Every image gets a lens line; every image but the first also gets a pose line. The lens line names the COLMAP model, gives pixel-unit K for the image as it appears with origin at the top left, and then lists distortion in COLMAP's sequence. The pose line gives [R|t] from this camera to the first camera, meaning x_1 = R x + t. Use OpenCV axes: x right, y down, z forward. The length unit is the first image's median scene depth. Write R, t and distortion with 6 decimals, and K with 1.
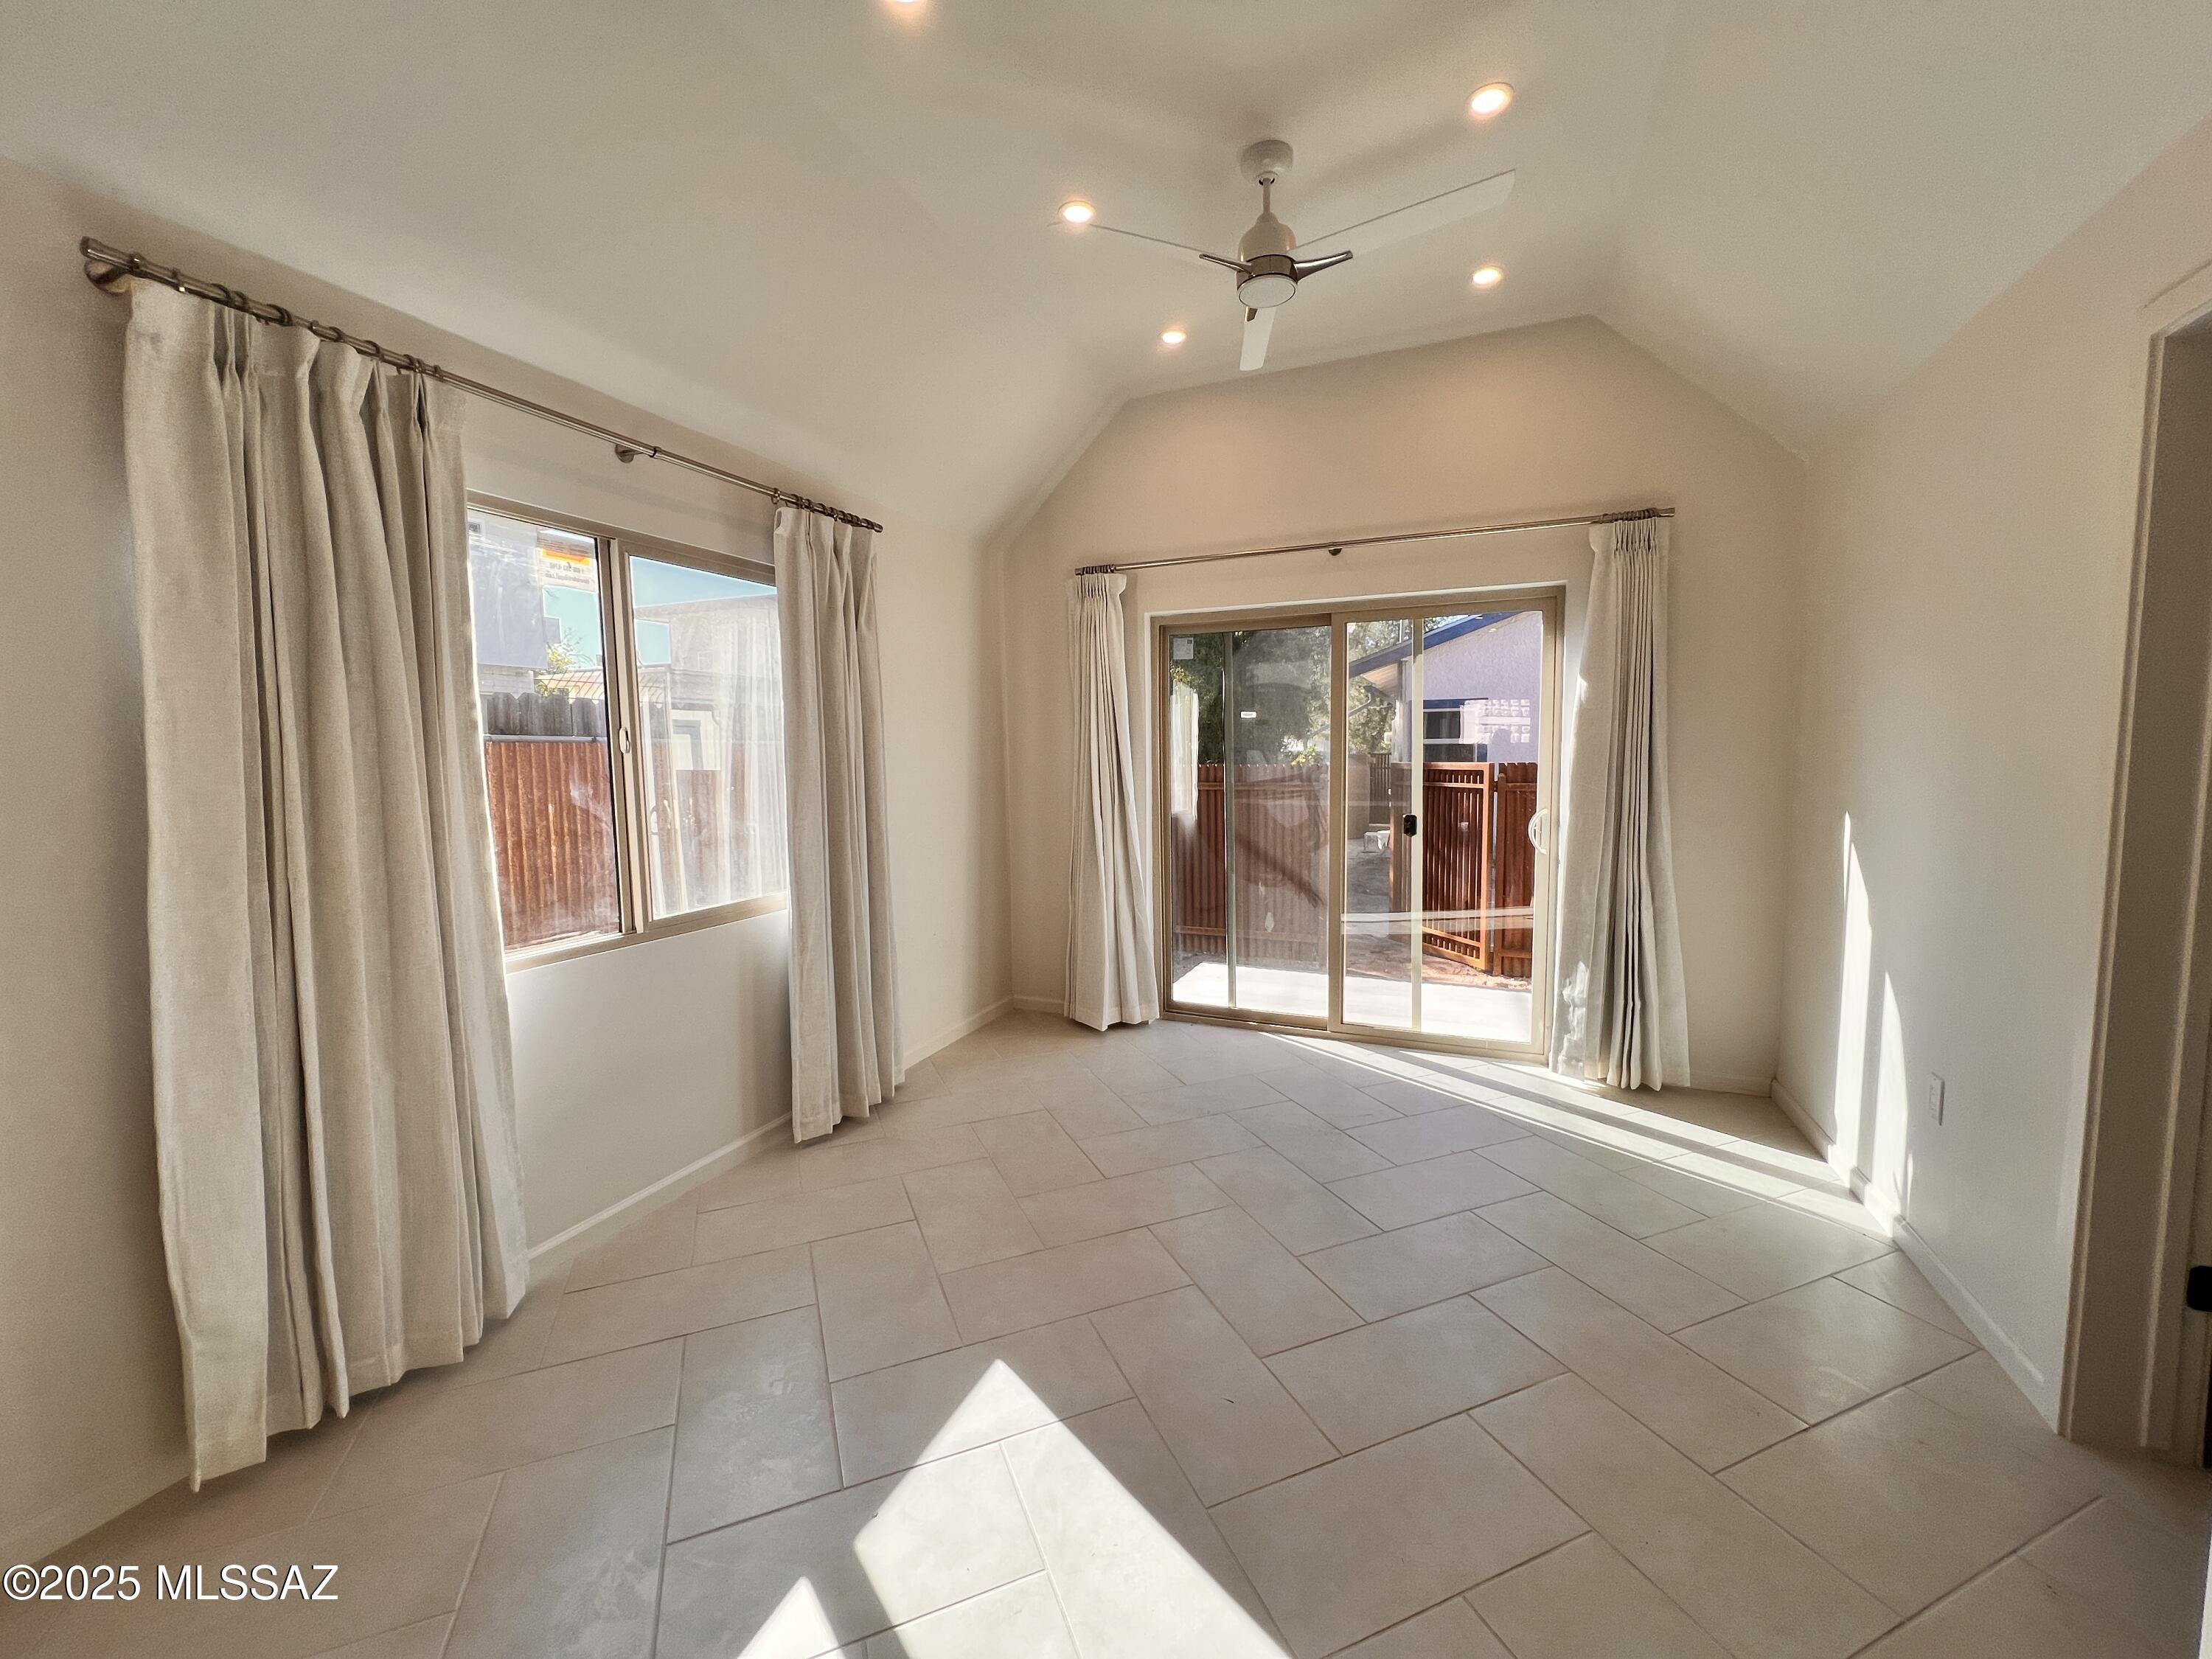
lens RADIAL K [[889.3, 0, 1107.3], [0, 889.3, 824.0], [0, 0, 1]] dist [-0.002317, 0.000420]
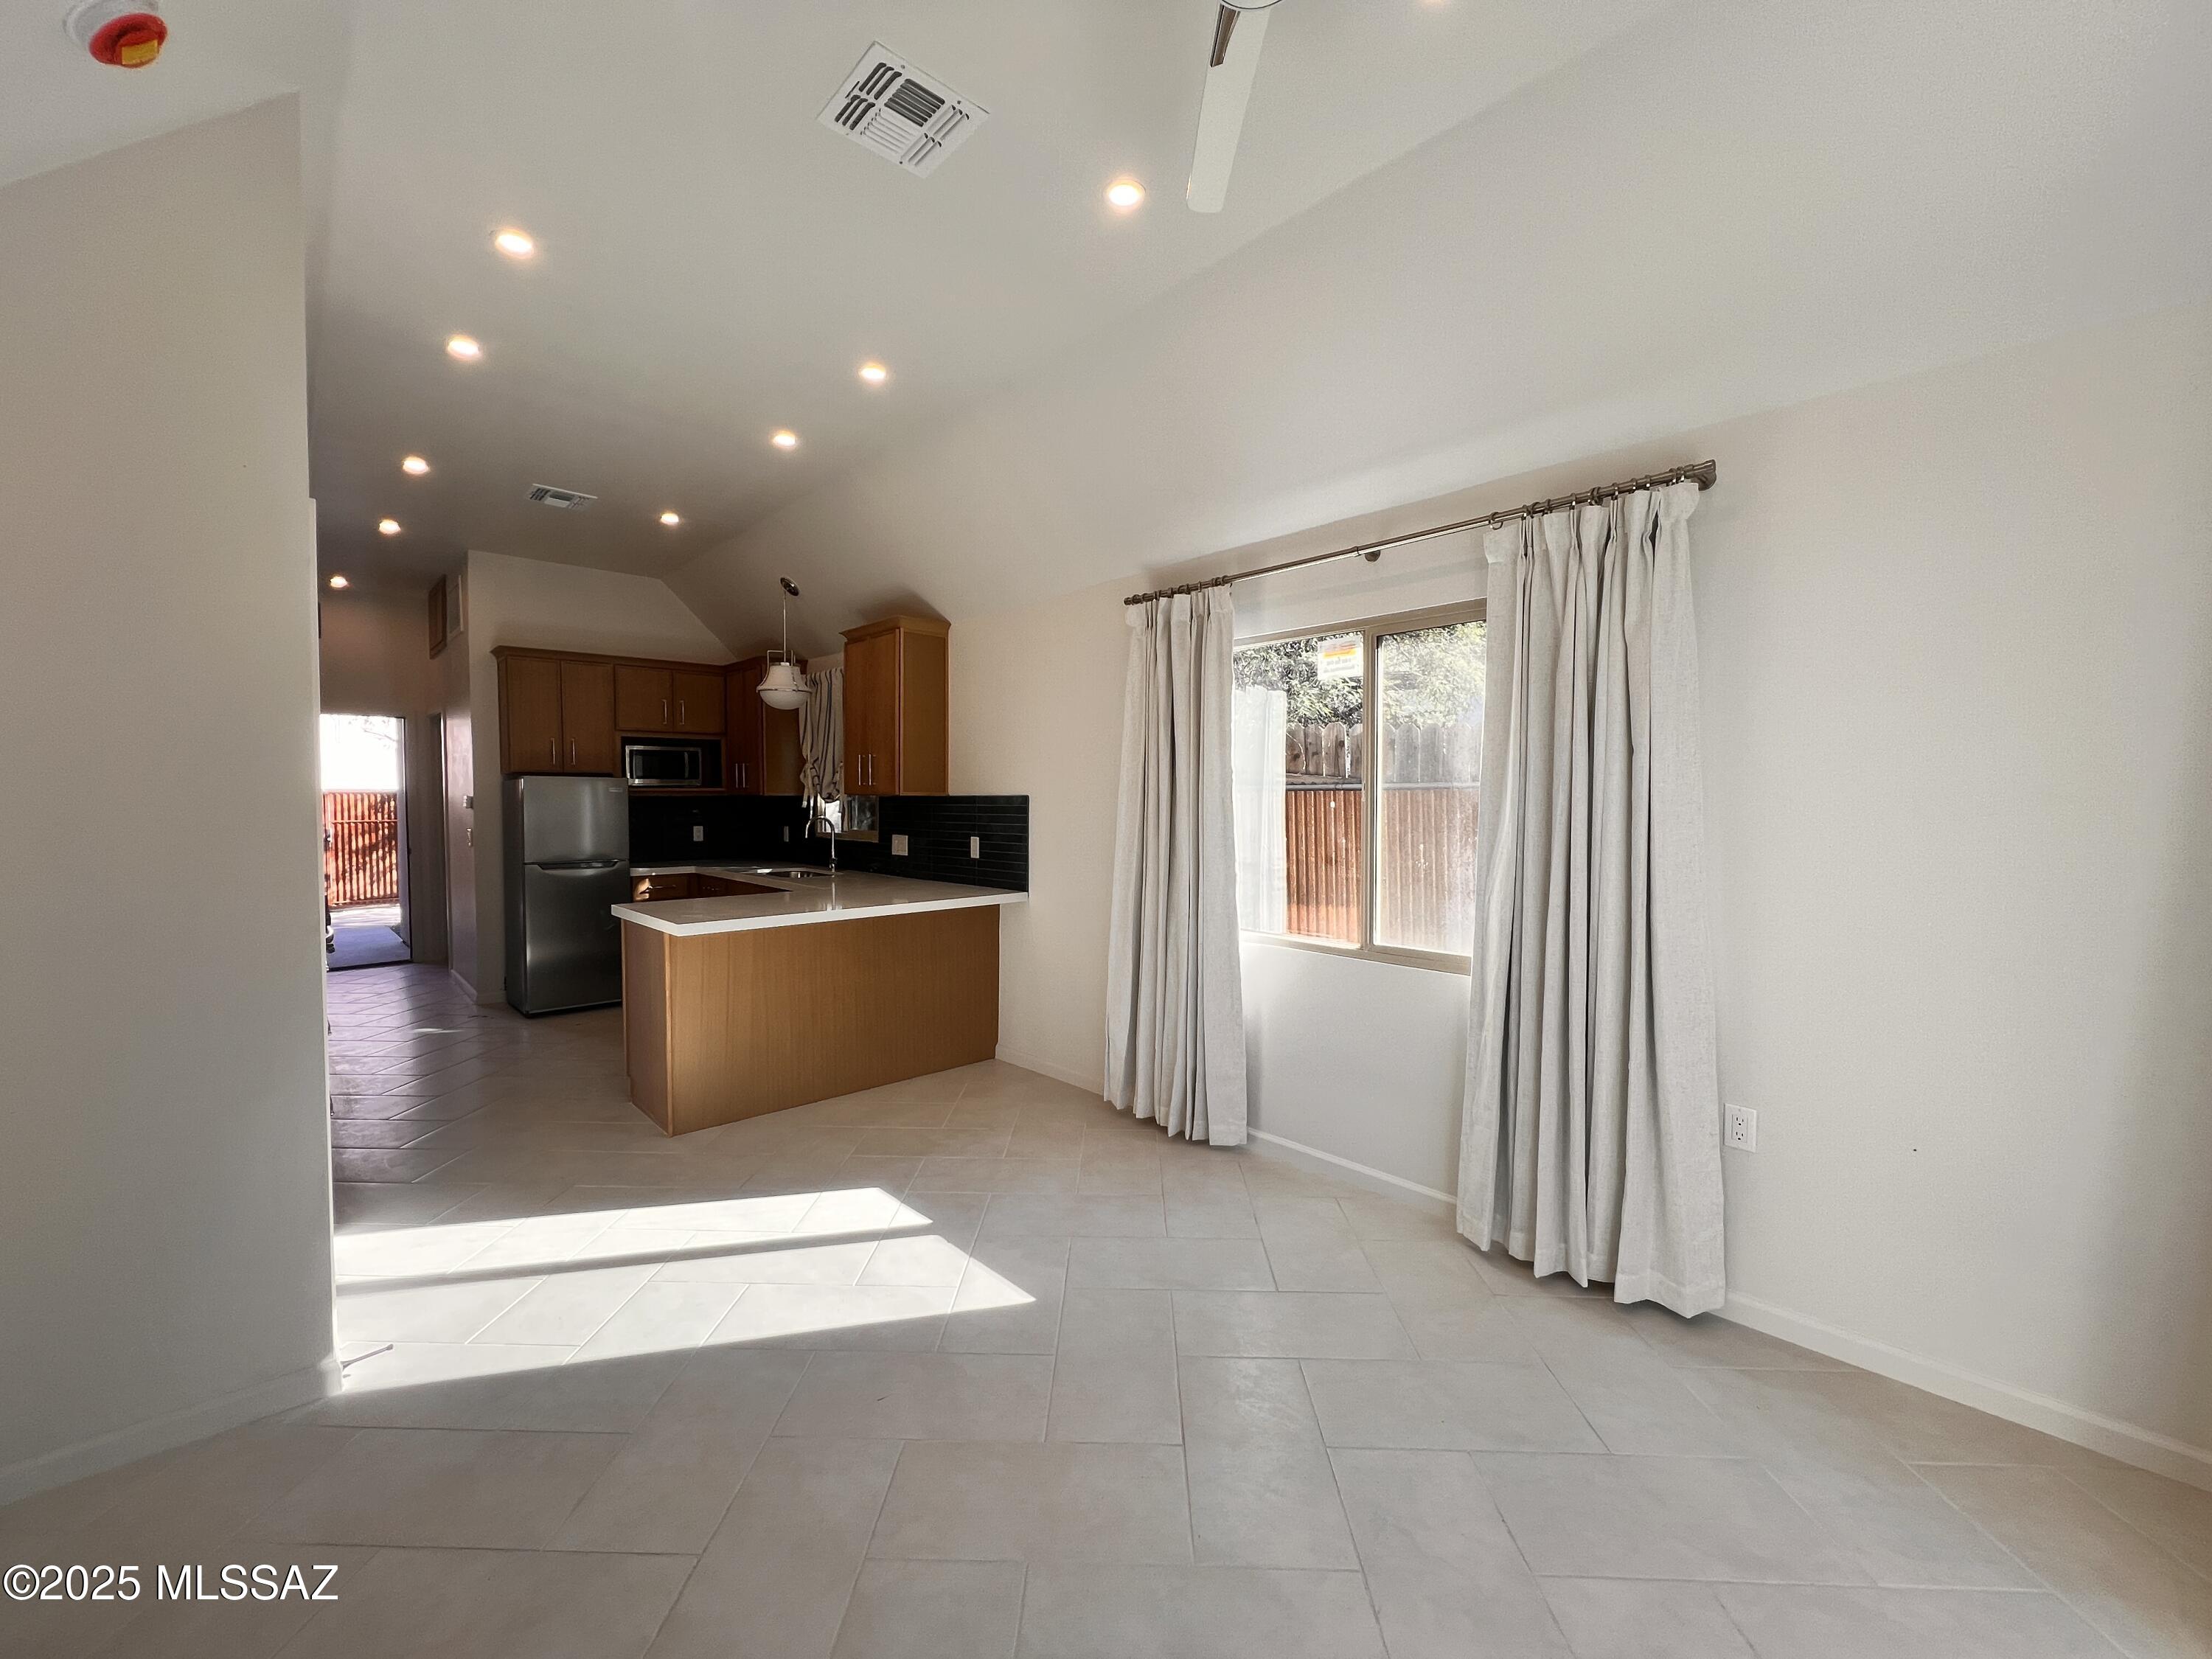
lens RADIAL K [[889.3, 0, 1091.7], [0, 889.3, 825.1], [0, 0, 1]] dist [-0.002317, 0.000420]
pose [[-0.418792, 0.039085, -0.907241, 0.652379], [-0.073526, 0.994334, 0.076777, -0.101765], [0.905101, 0.098859, -0.413545, 1.057479]]
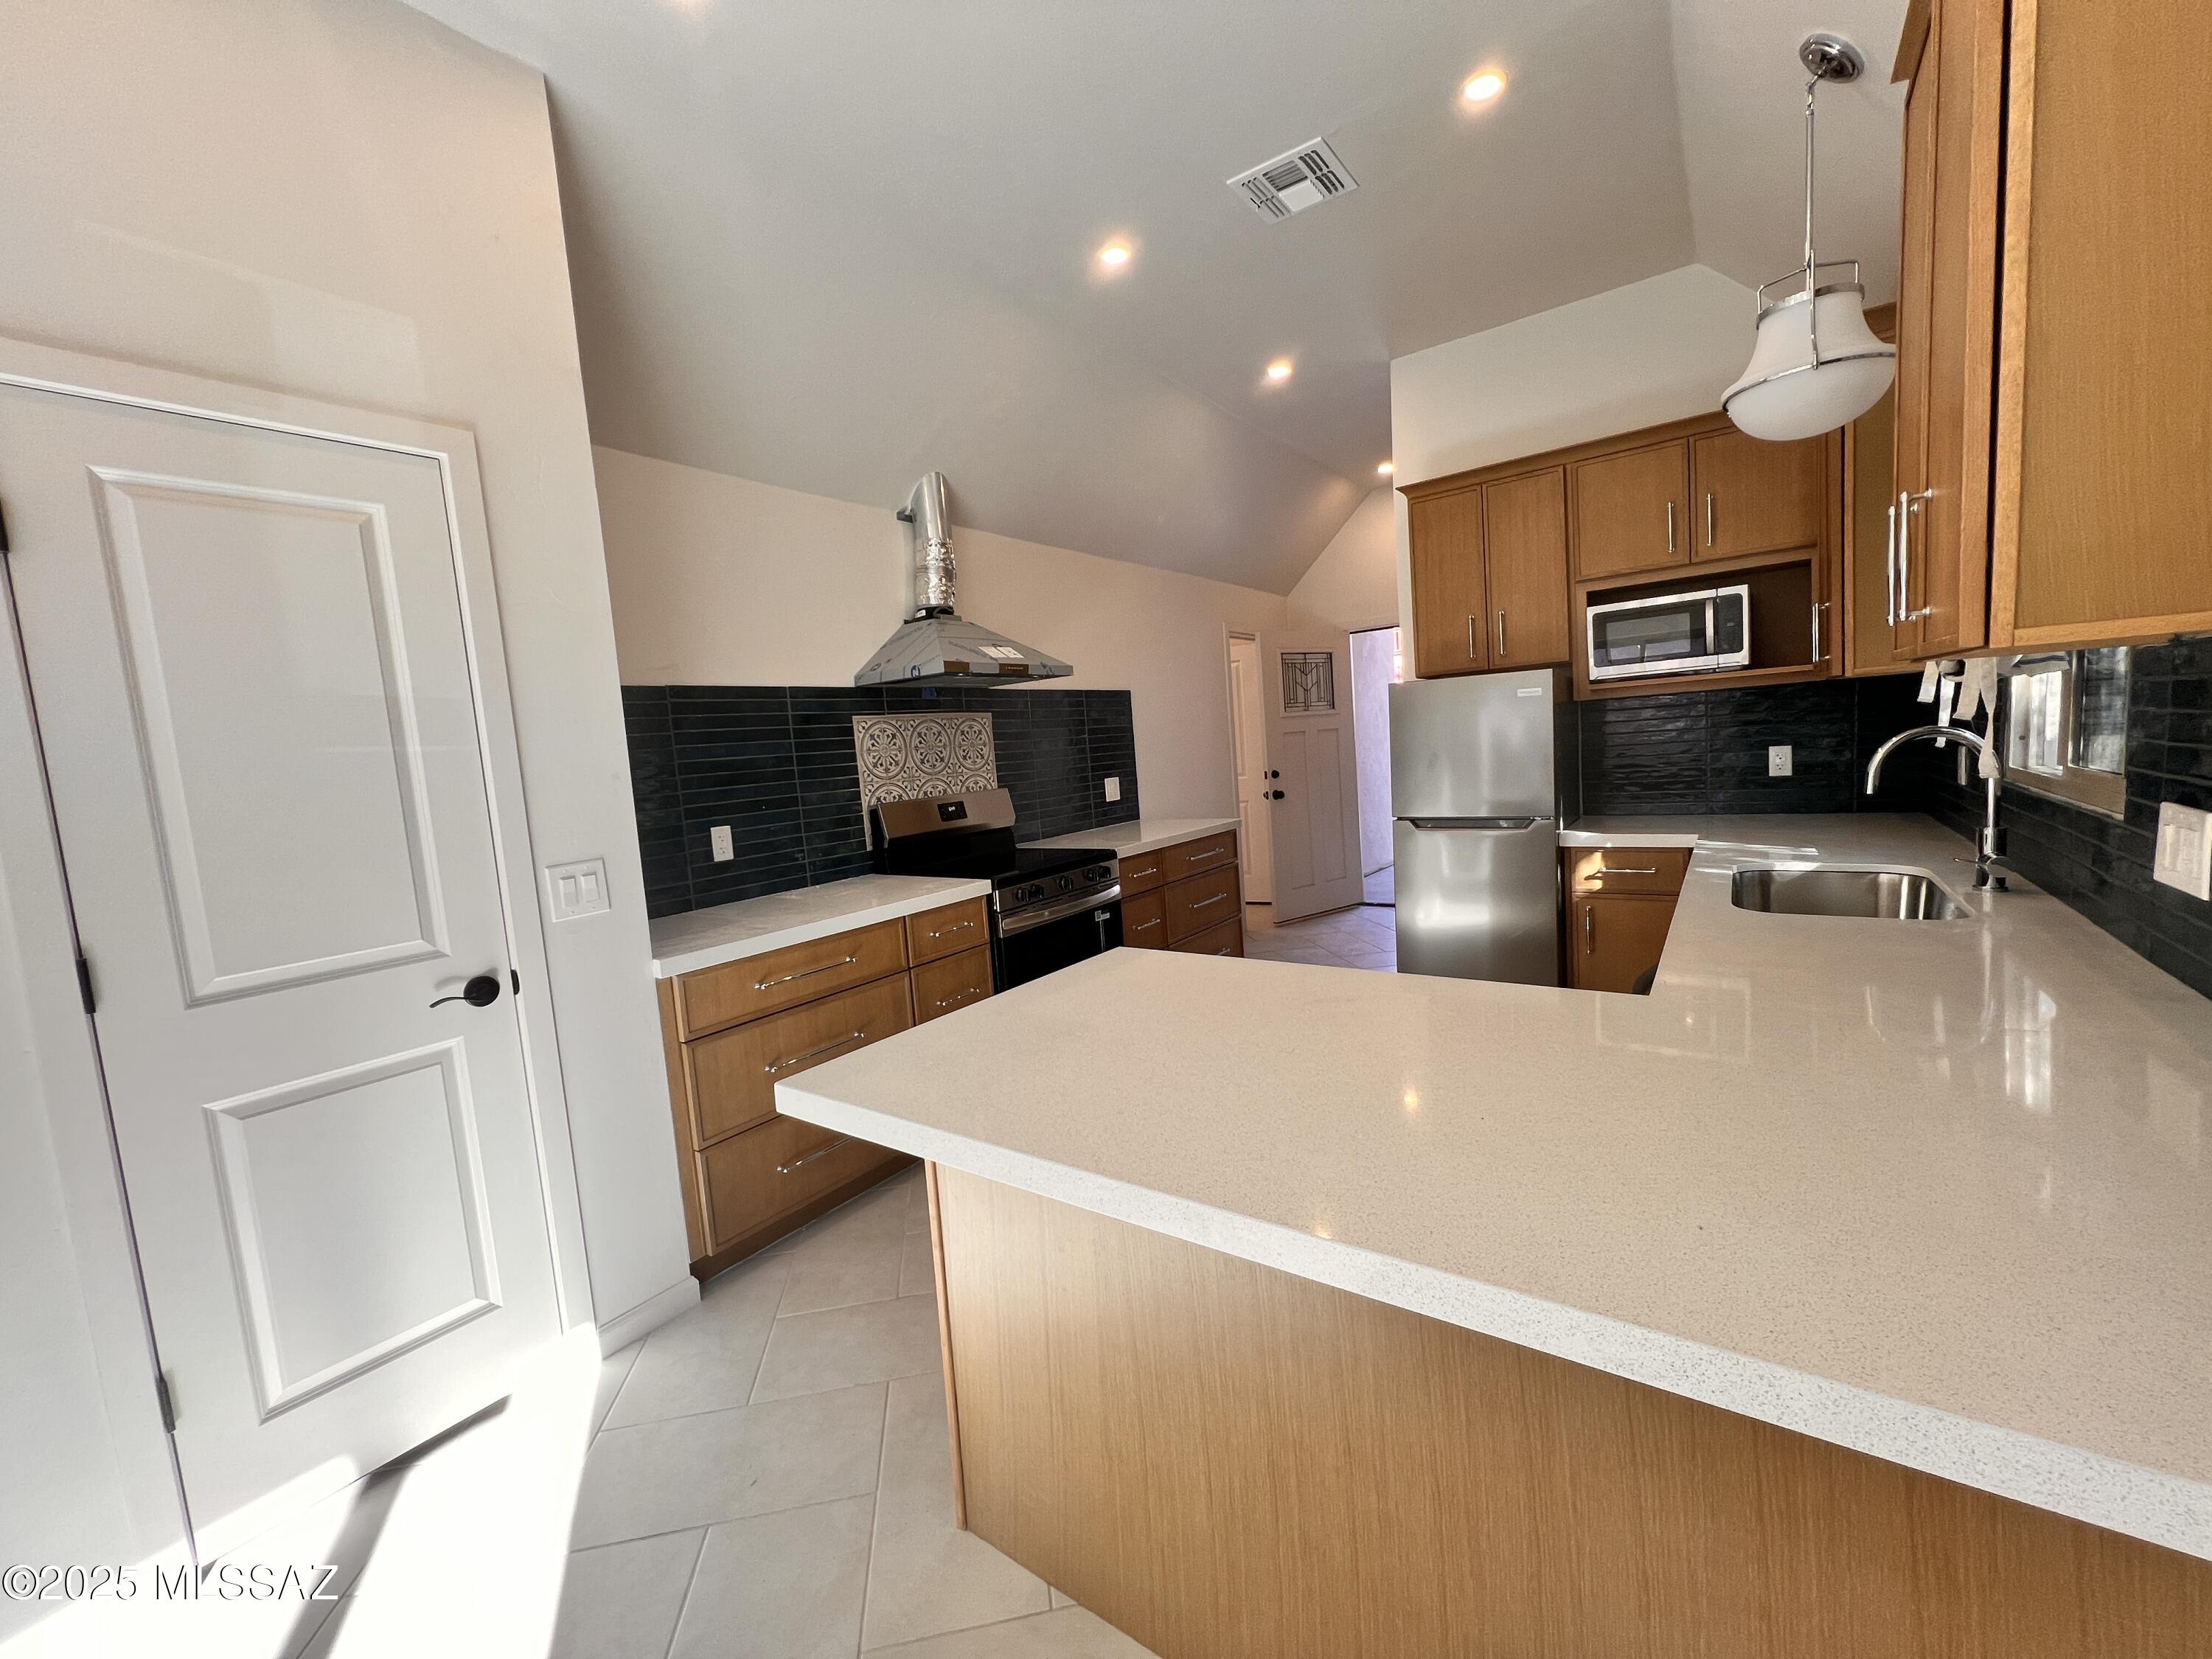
lens RADIAL K [[889.3, 0, 1111.2], [0, 889.3, 833.7], [0, 0, 1]] dist [-0.002317, 0.000420]
pose [[-0.971314, 0.058492, 0.230493, -0.470962], [0.101080, 0.978908, 0.177543, -0.024781], [-0.215246, 0.195748, -0.956740, 0.461337]]
